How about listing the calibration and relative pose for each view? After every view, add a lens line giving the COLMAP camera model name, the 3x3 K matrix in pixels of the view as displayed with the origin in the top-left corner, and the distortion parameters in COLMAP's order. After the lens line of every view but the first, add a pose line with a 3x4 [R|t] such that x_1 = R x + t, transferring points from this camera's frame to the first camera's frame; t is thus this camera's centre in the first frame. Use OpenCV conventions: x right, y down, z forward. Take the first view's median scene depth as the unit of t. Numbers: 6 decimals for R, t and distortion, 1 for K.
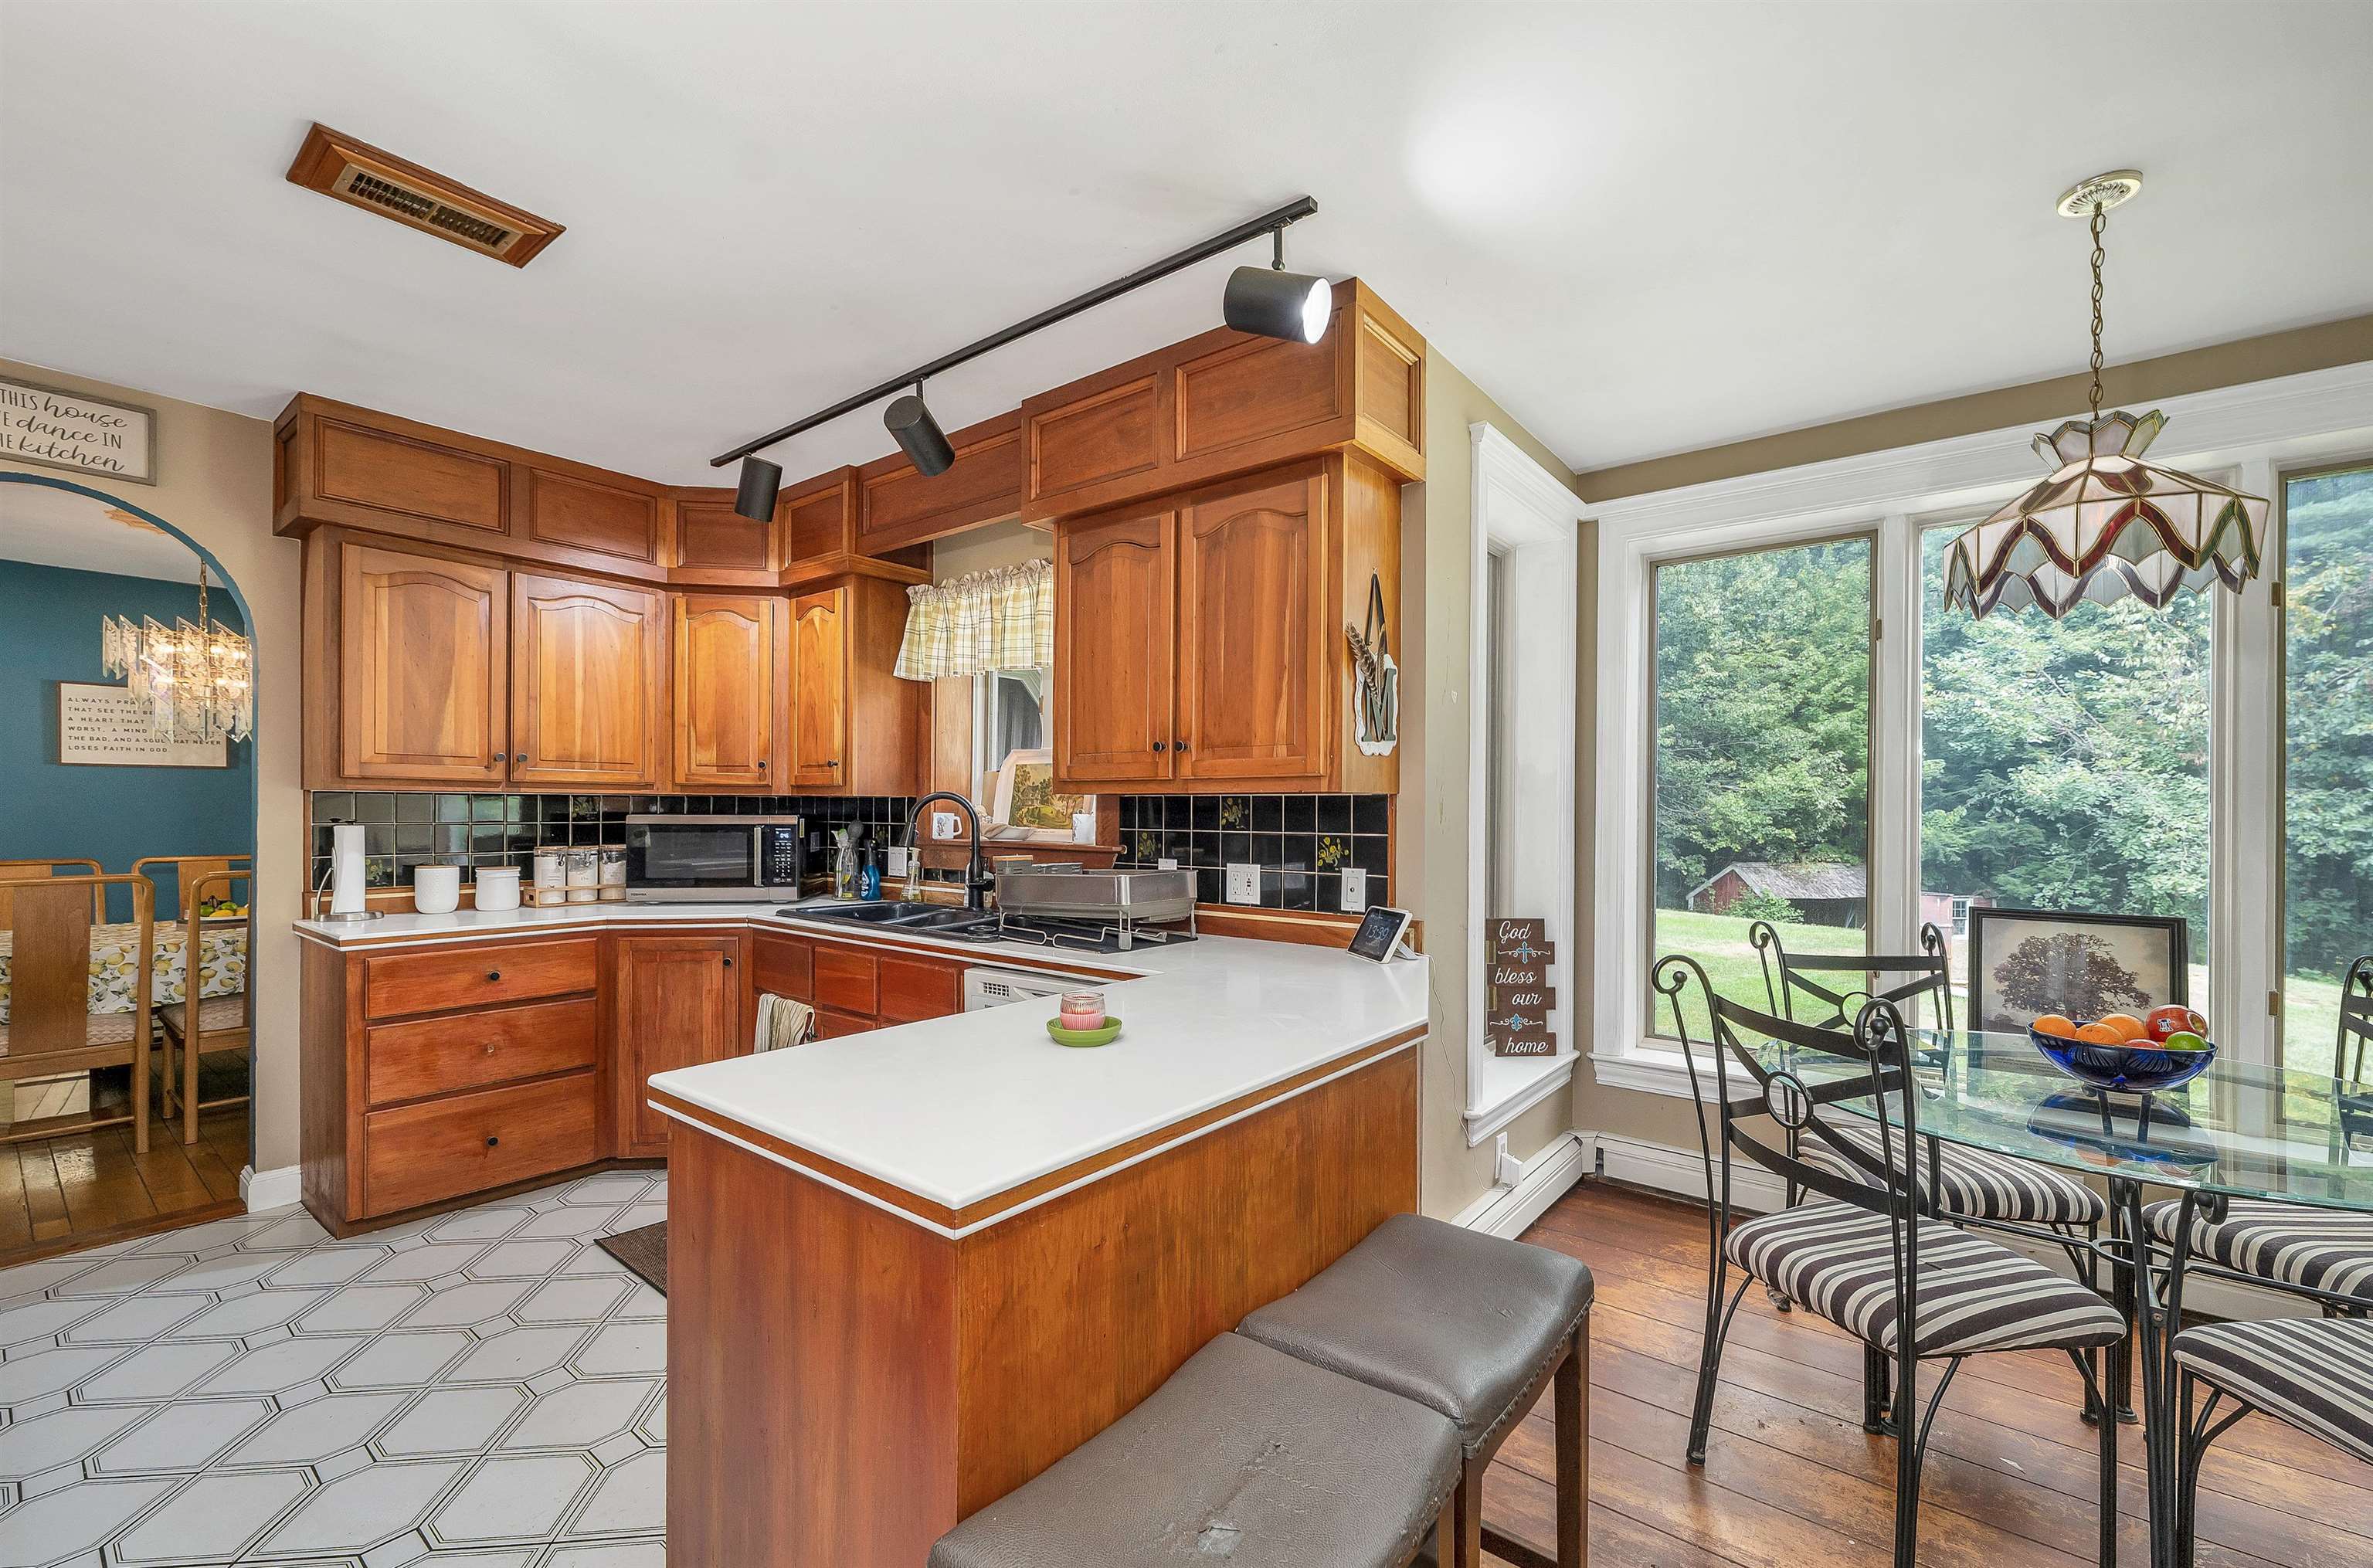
lens RADIAL K [[1028.3, 0, 1181.9], [0, 1028.3, 800.5], [0, 0, 1]] dist [0.063482, -0.000026]
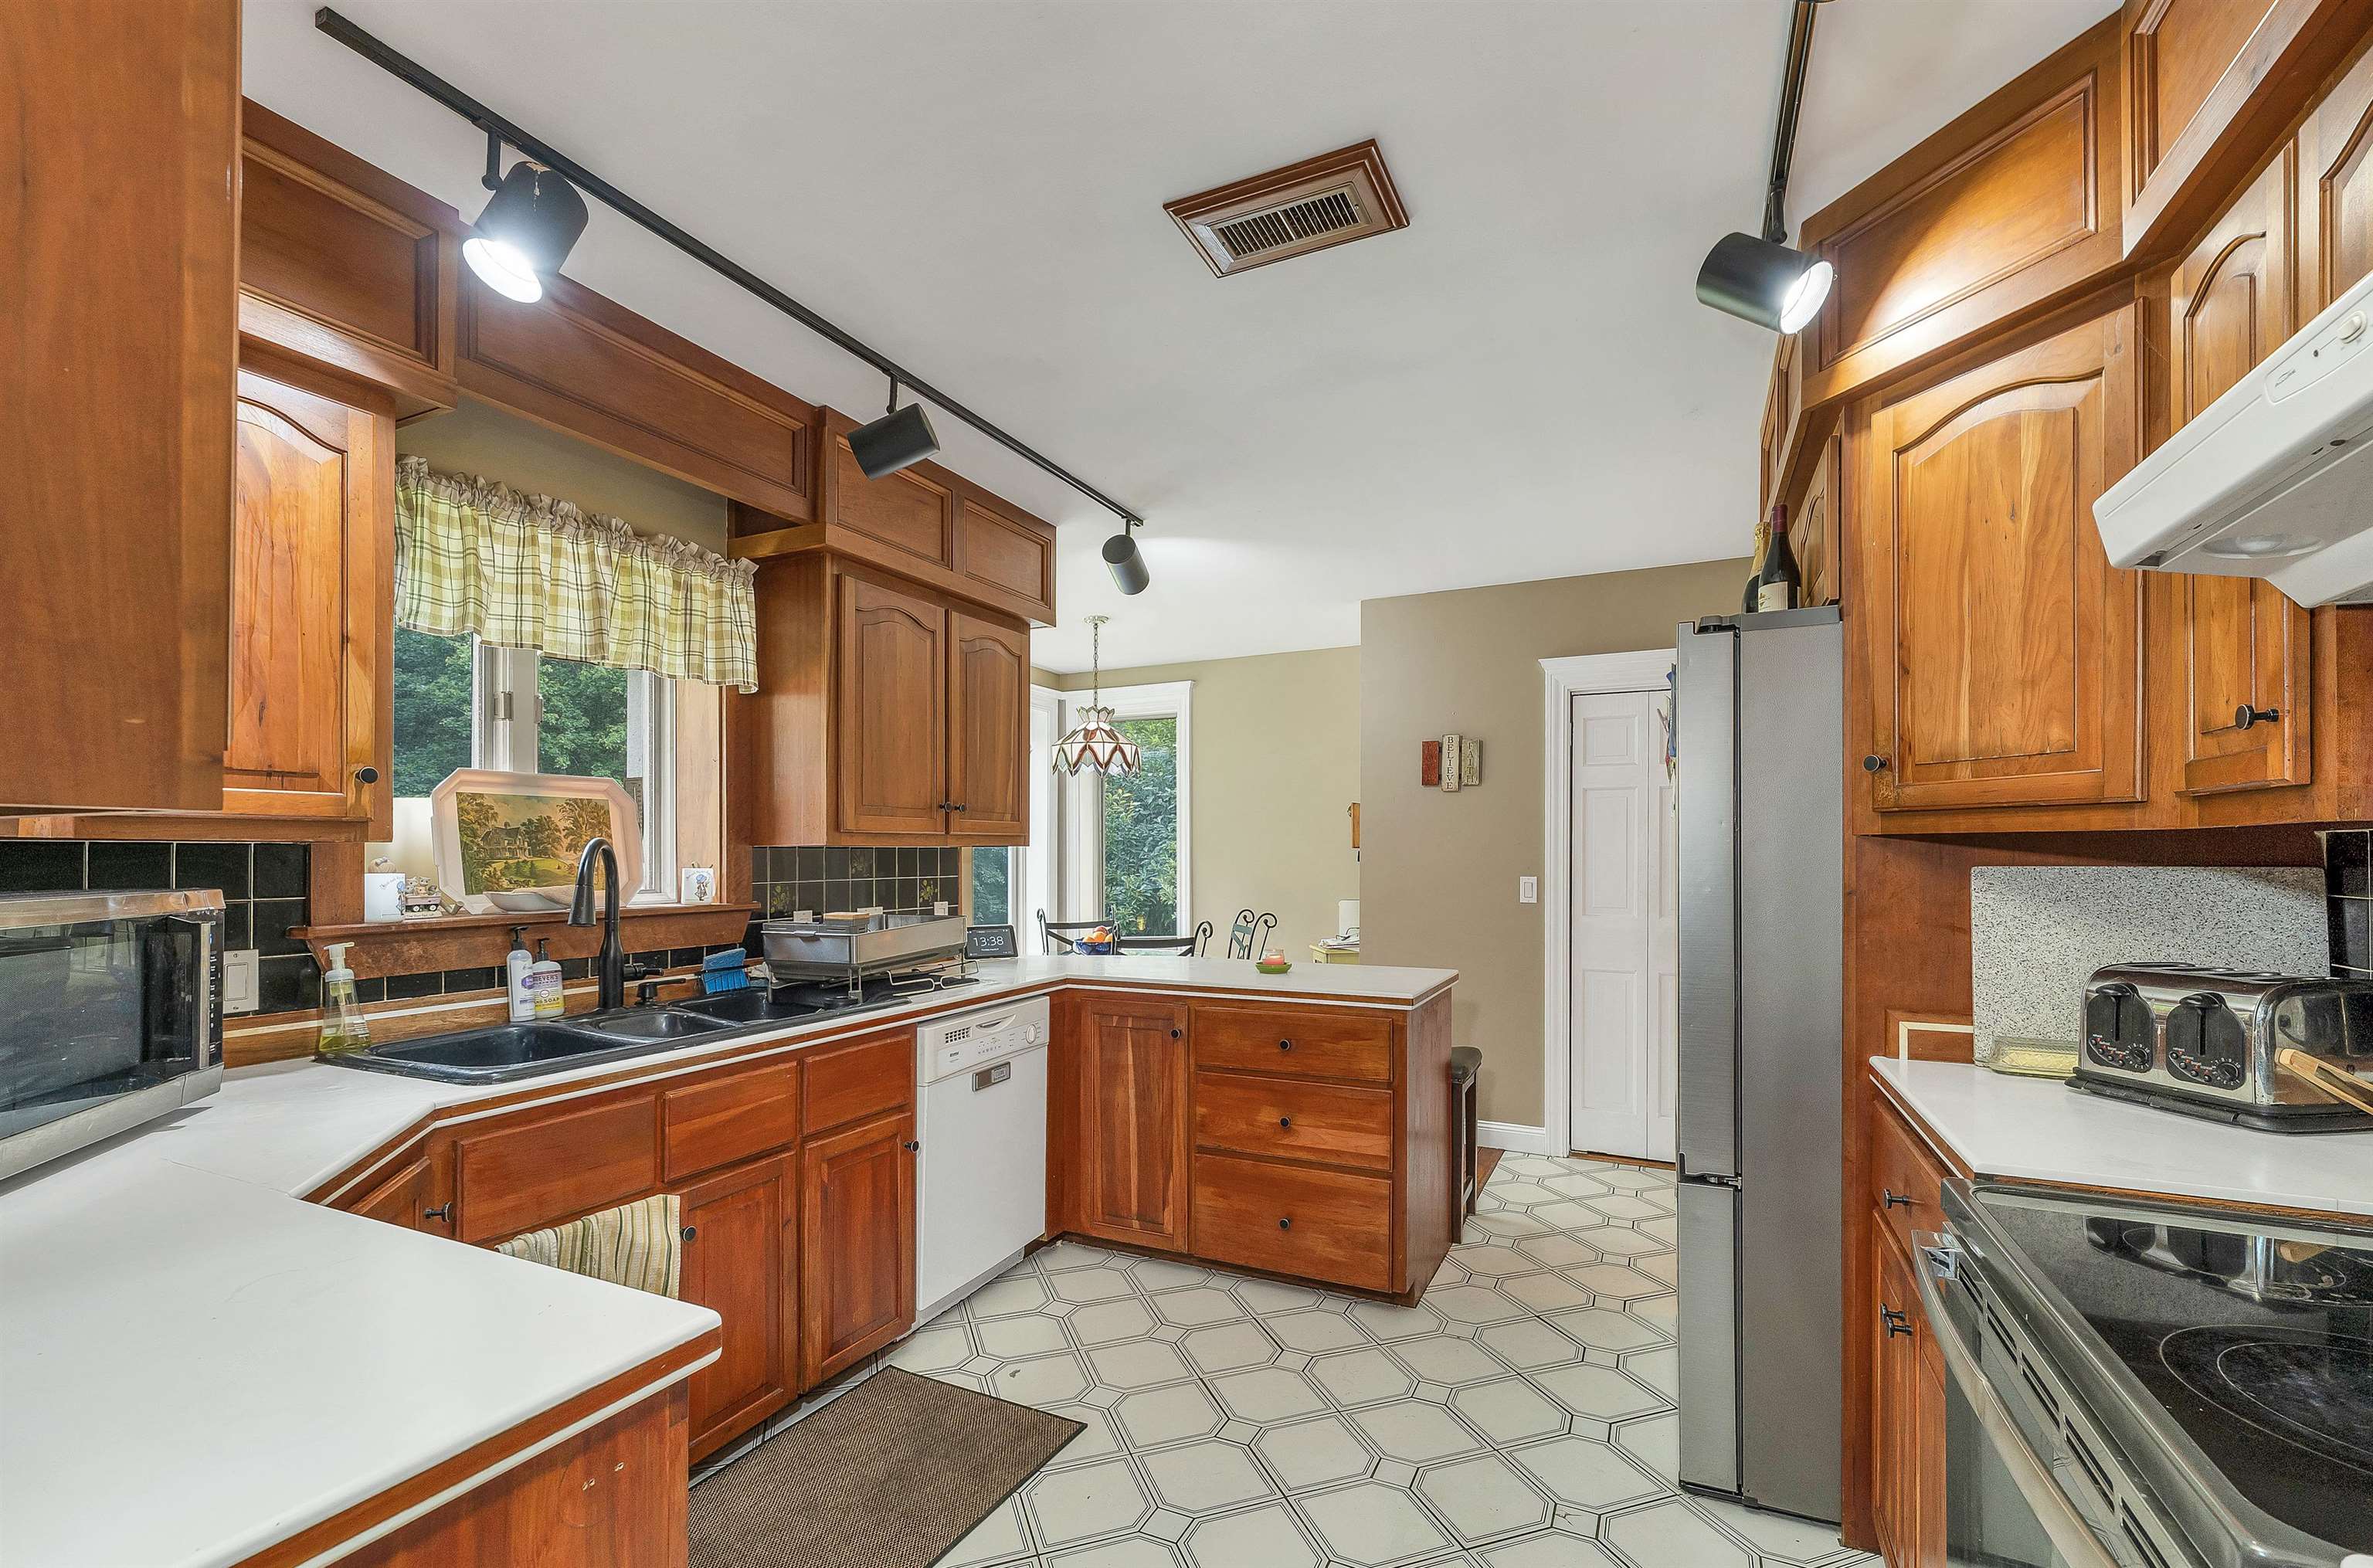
lens RADIAL K [[964.0, 0, 1181.0], [0, 964.0, 851.6], [0, 0, 1]] dist [-0.000165, -0.000045]
pose [[-0.249519, -0.001745, 0.968368, -1.076180], [-0.000878, 0.999998, 0.001576, -0.002264], [-0.968370, -0.000457, -0.249520, 0.942198]]
